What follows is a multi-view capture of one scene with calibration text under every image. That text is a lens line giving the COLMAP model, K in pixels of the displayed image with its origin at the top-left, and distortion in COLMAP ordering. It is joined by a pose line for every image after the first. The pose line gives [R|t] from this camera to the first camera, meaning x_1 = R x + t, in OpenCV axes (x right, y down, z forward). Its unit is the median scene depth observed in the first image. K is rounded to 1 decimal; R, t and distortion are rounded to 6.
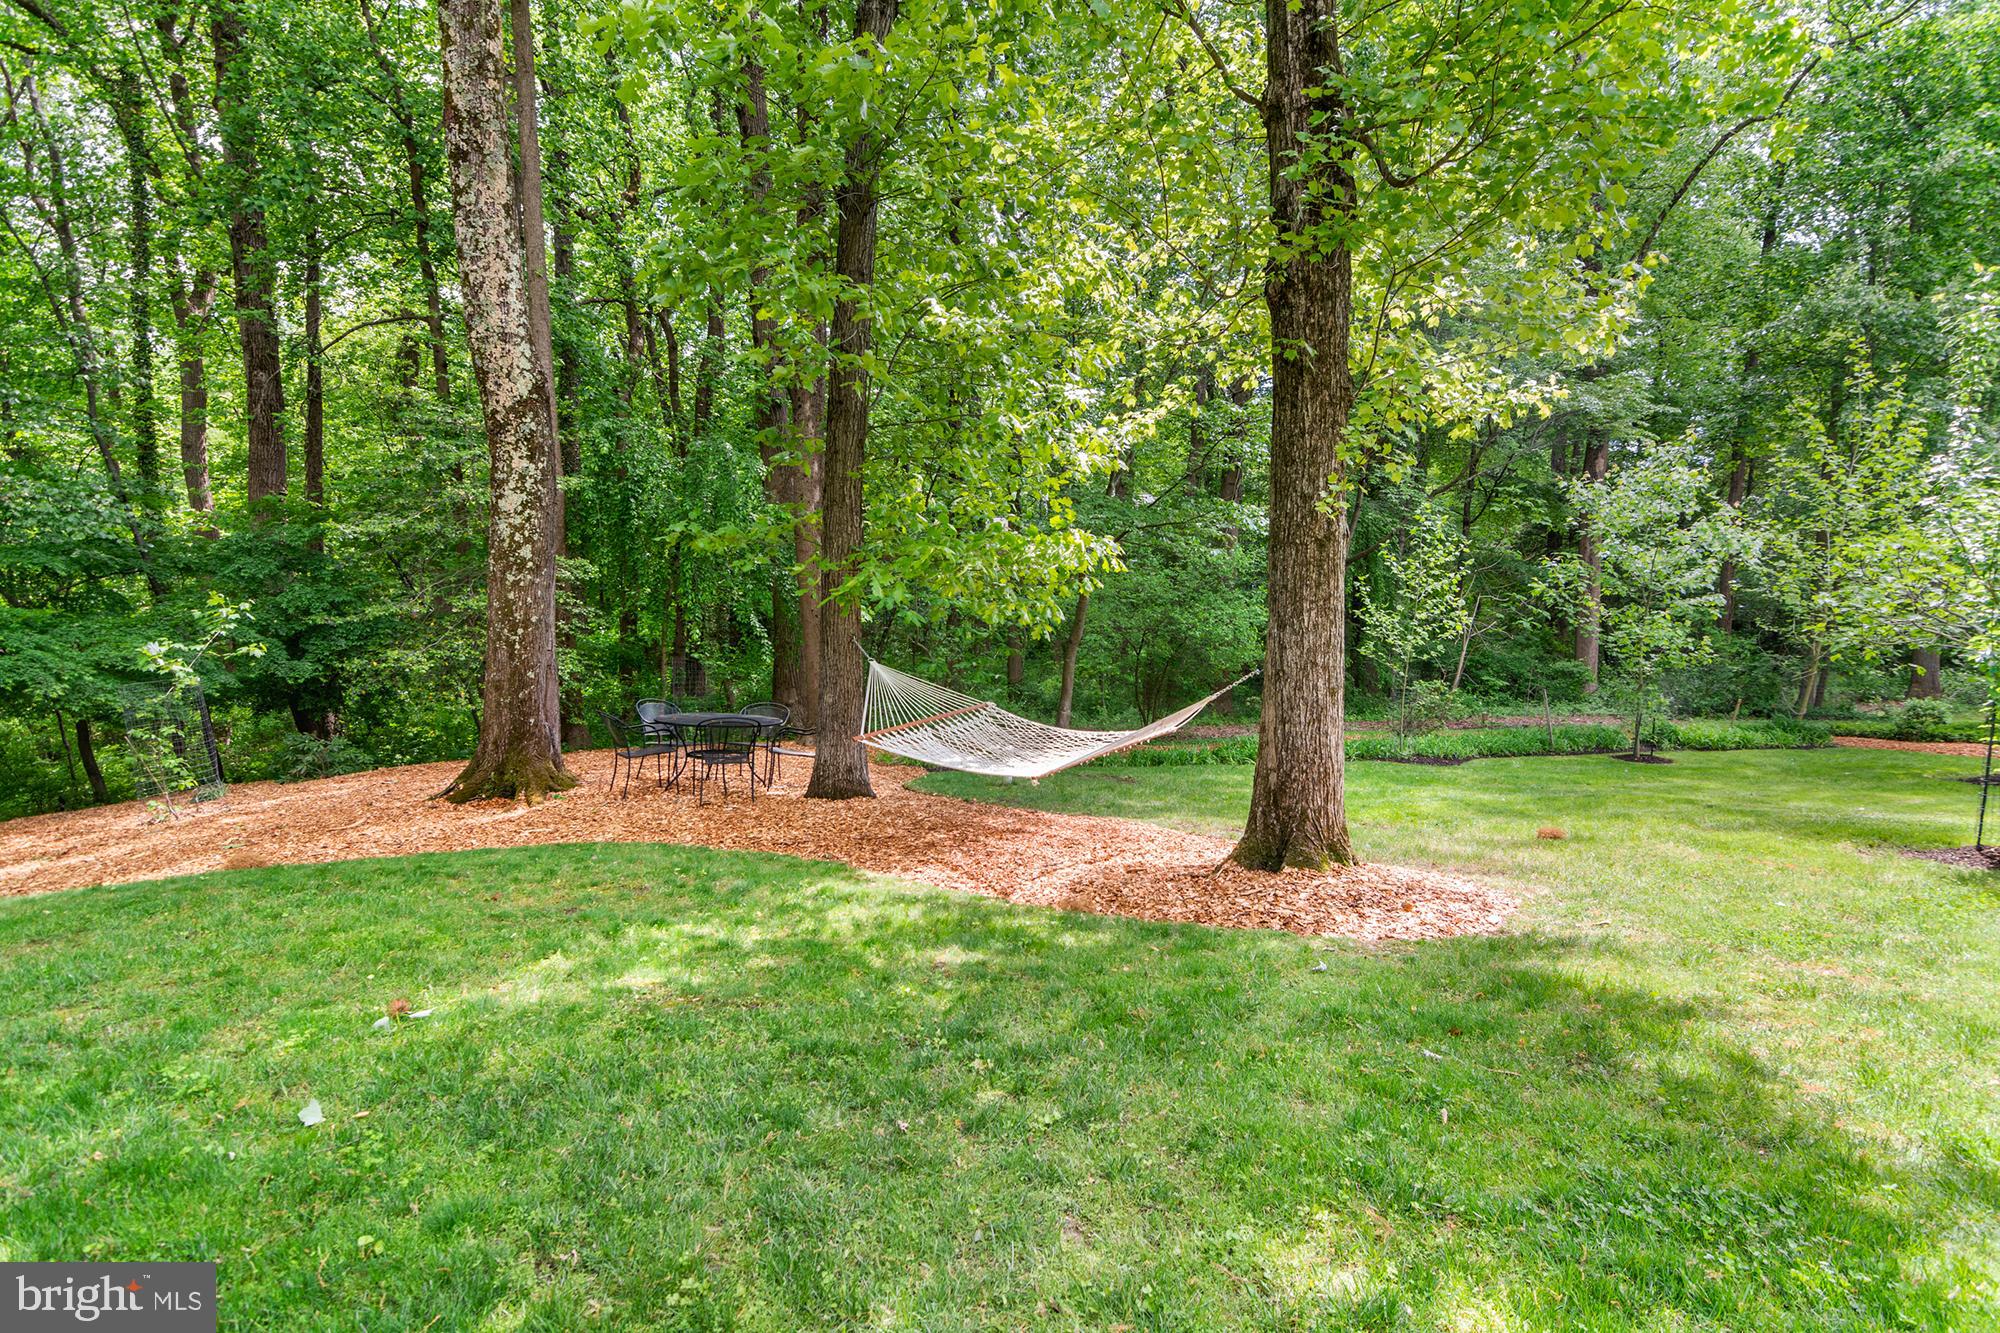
lens RADIAL K [[989.9, 0, 1021.7], [0, 989.9, 672.1], [0, 0, 1]] dist [0.001276, -0.004337]
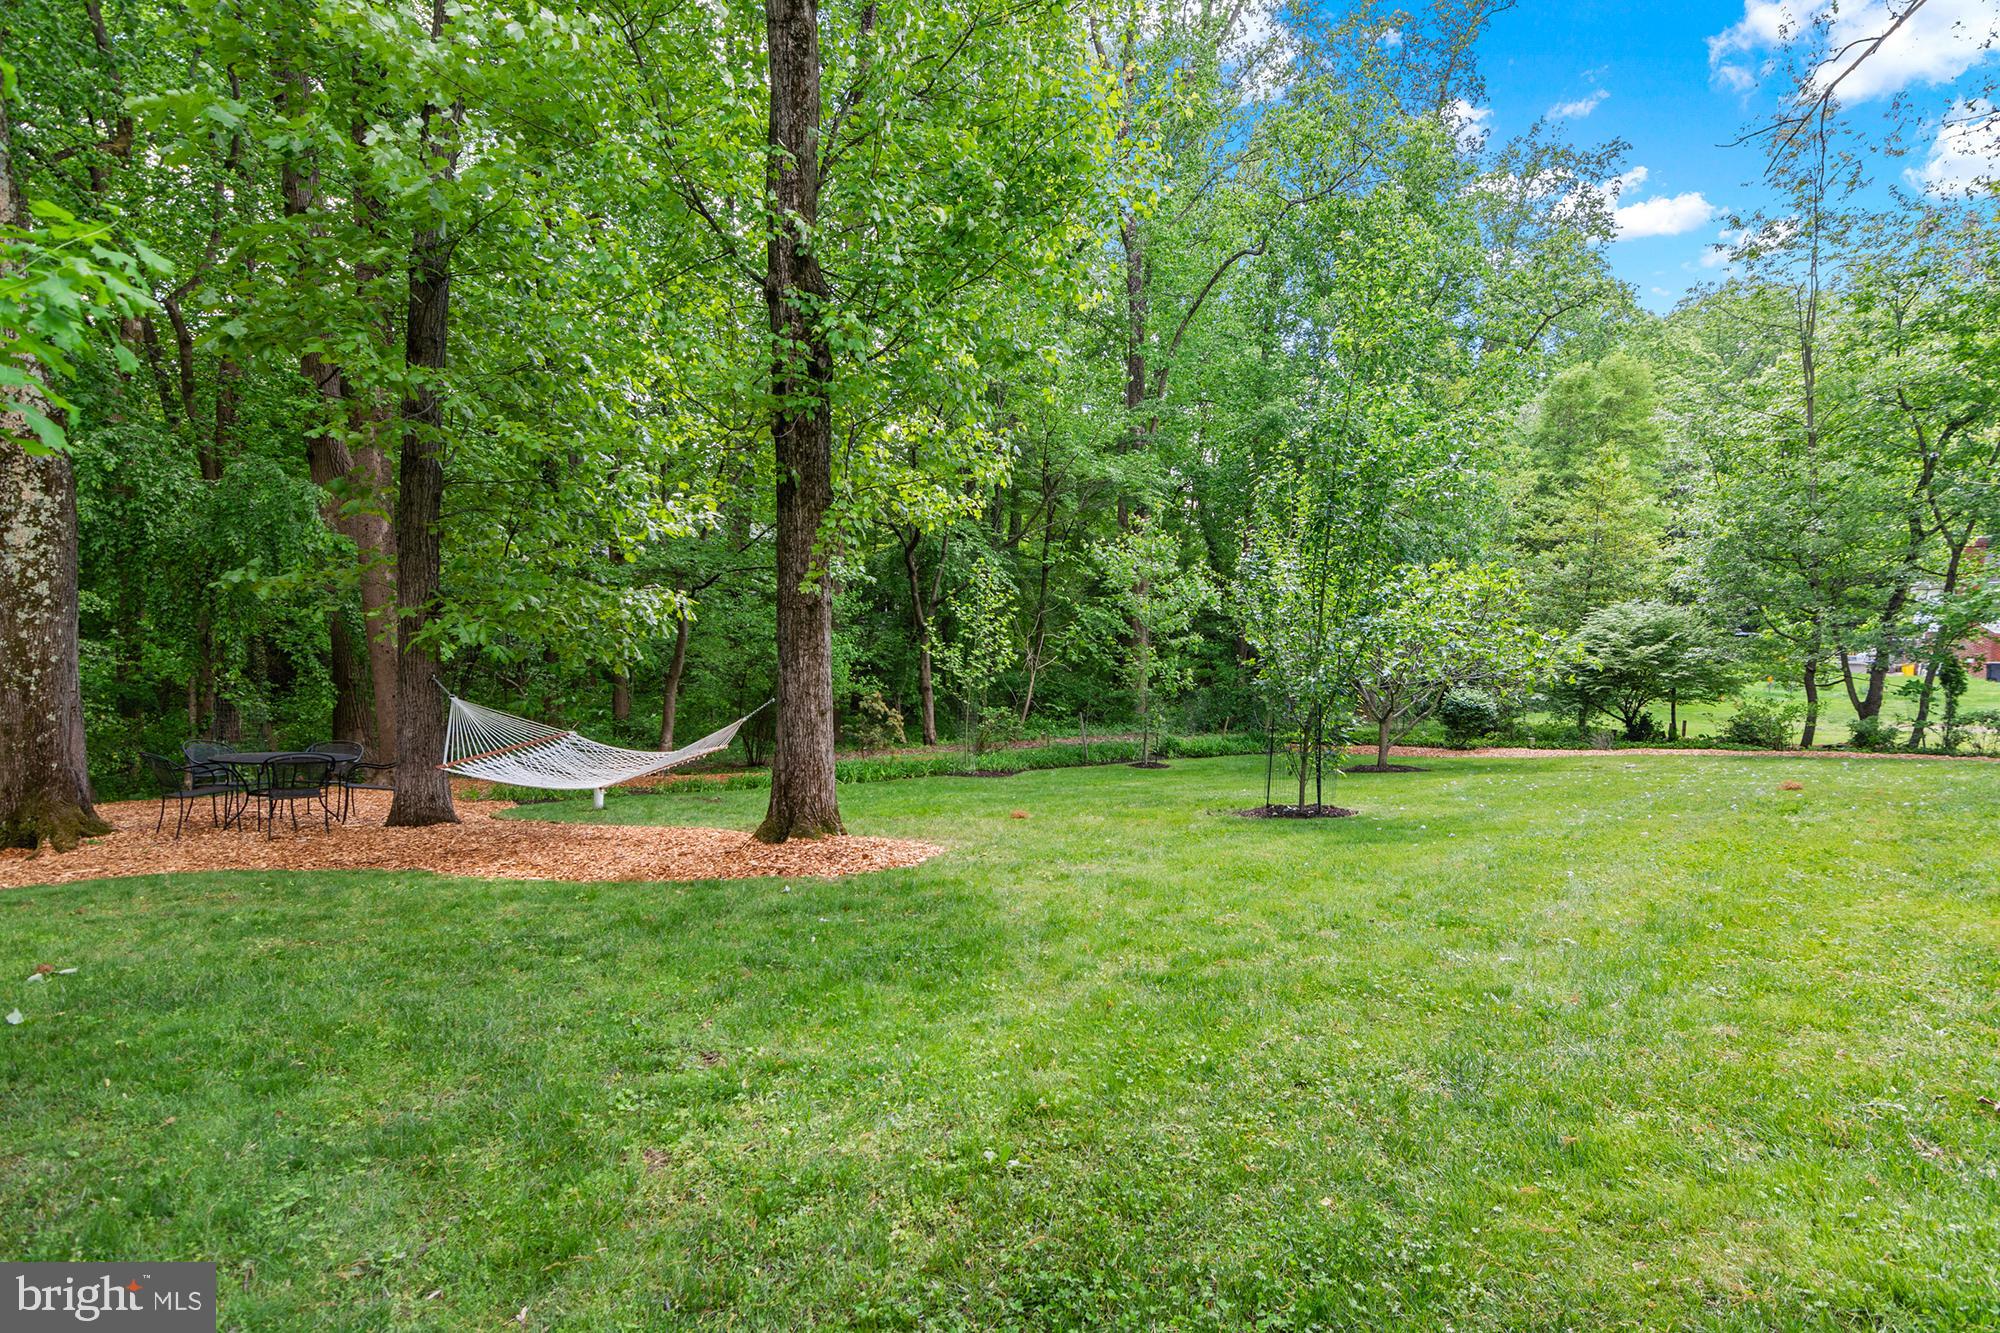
lens RADIAL K [[989.9, 0, 1007.8], [0, 989.9, 706.1], [0, 0, 1]] dist [0.001276, -0.004337]
pose [[0.936212, -0.019149, 0.350913, 0.020487], [0.018455, 0.999816, 0.005324, 0.002256], [-0.350950, 0.001491, 0.936393, -0.128961]]
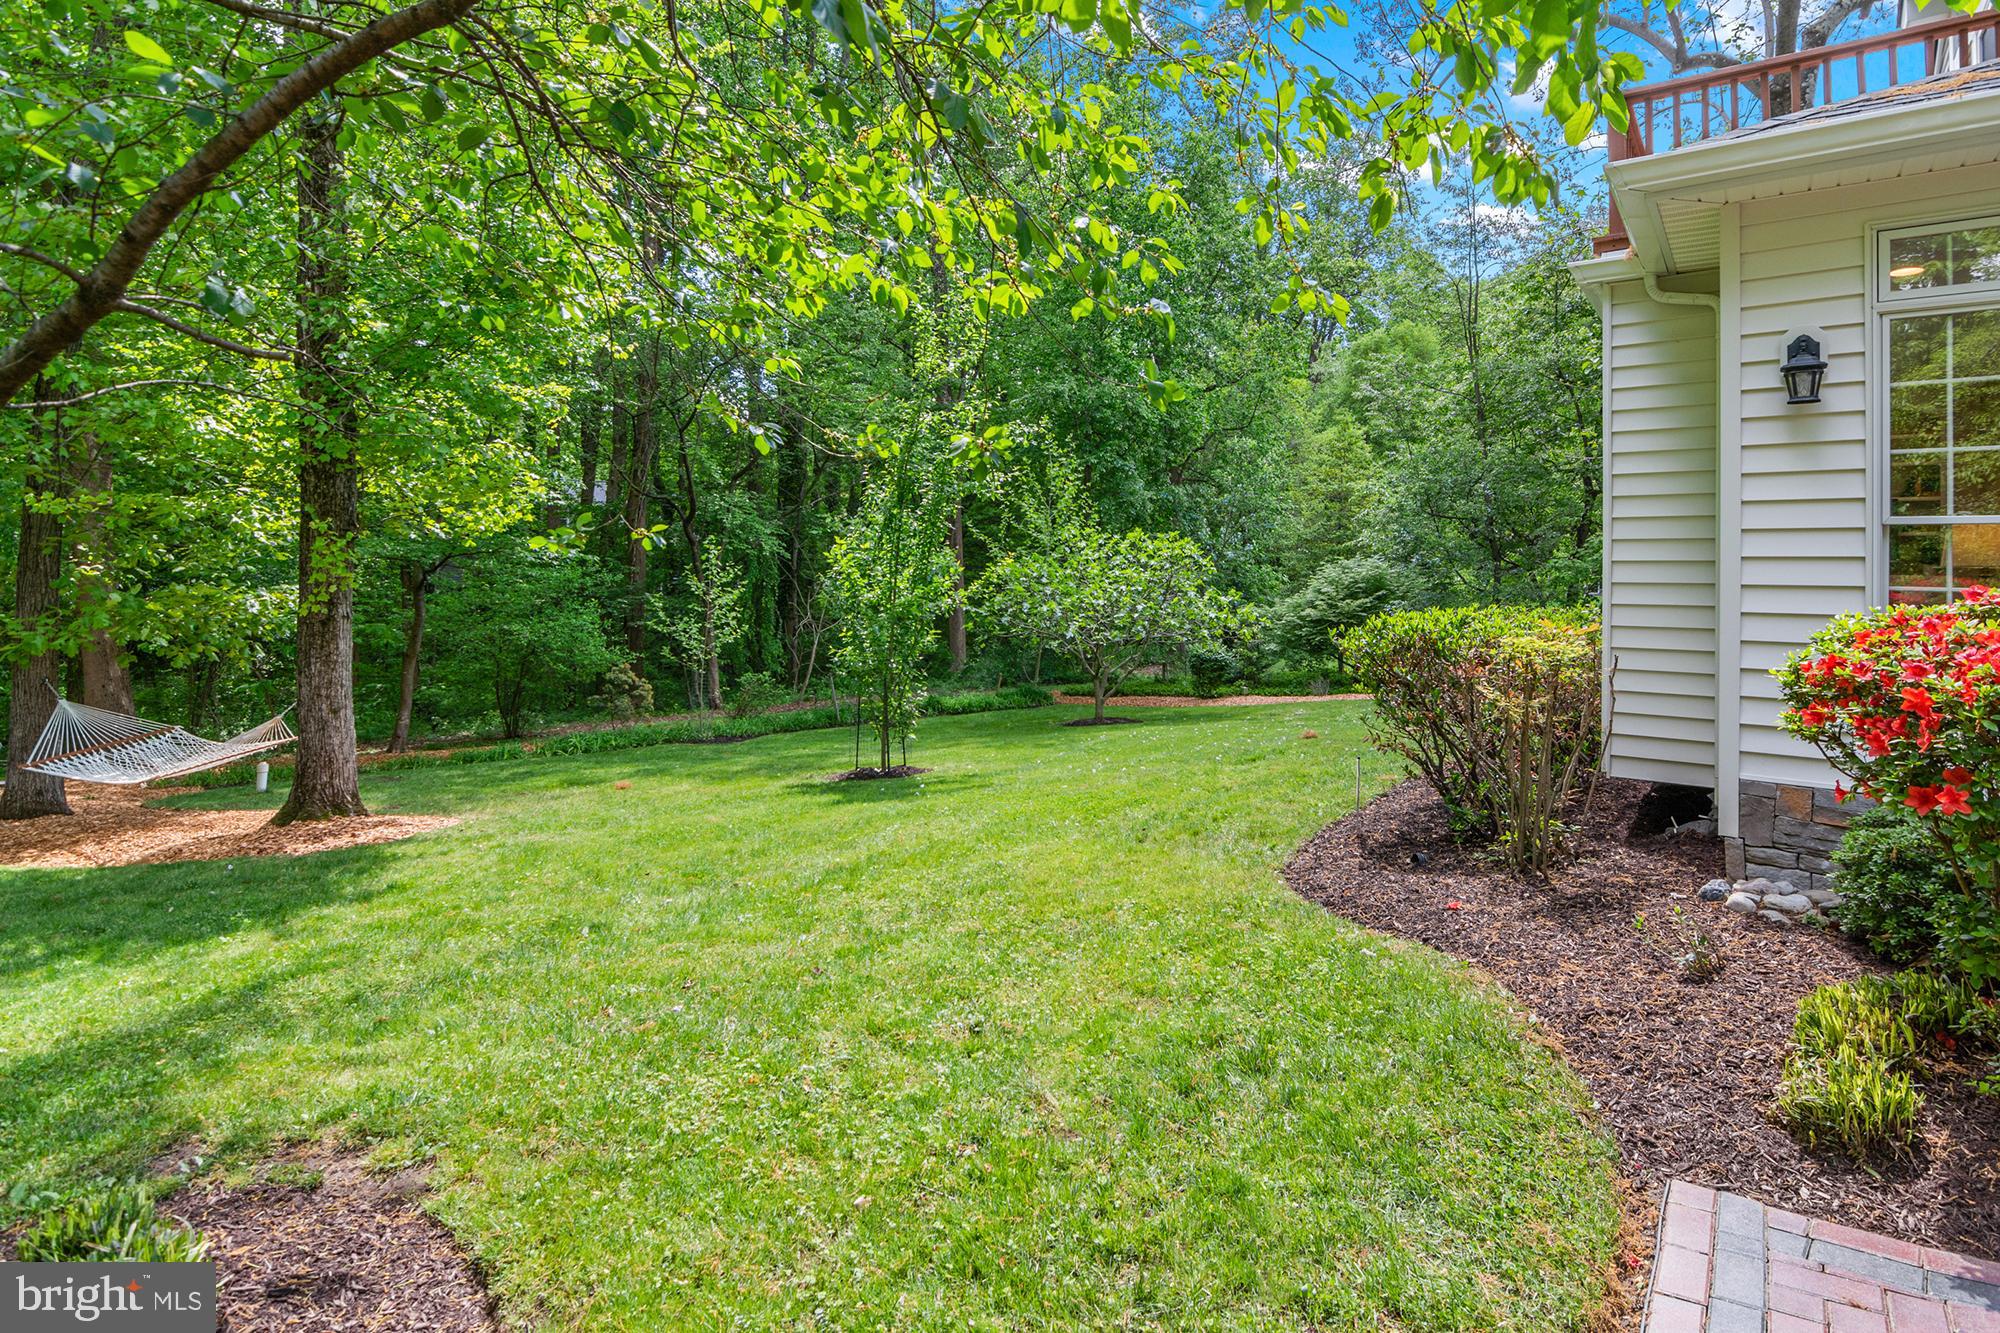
lens RADIAL K [[1014.2, 0, 1026.4], [0, 1014.2, 559.2], [0, 0, 1]] dist [-0.021854, 0.000048]
pose [[0.904541, -0.007877, 0.426314, 0.224165], [0.047583, 0.995449, -0.082567, -0.013832], [-0.423723, 0.094971, 0.900799, -0.339405]]
